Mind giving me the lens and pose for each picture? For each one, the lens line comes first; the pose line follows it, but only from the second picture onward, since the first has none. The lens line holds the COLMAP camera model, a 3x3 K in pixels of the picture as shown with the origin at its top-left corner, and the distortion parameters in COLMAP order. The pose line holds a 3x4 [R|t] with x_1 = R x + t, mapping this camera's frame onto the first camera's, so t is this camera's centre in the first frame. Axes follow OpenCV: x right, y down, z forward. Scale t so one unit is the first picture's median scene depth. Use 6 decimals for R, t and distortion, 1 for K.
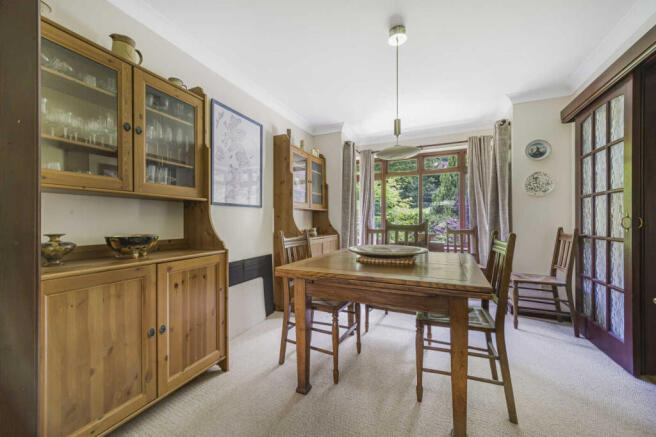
lens RADIAL K [[251.1, 0, 327.7], [0, 251.1, 219.3], [0, 0, 1]] dist [0.002847, -0.000685]
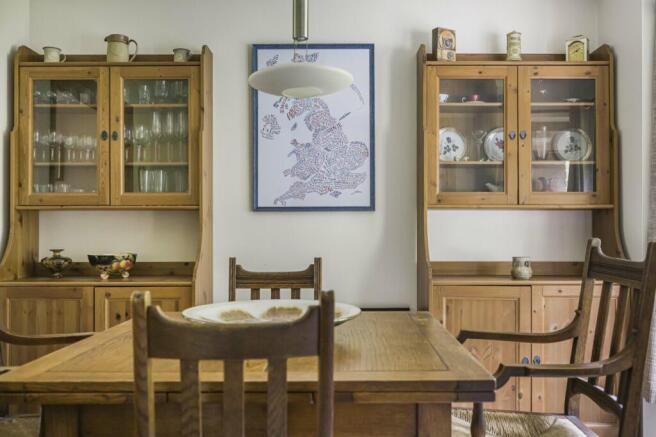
lens RADIAL K [[613.8, 0, 327.9], [0, 613.8, 220.2], [0, 0, 1]] dist [-0.024765, 0.000000]
pose [[0.419028, -0.005360, -0.907957, 1.528557], [0.005358, 0.999980, -0.003431, -0.044856], [0.907957, -0.003428, 0.419049, 0.783971]]
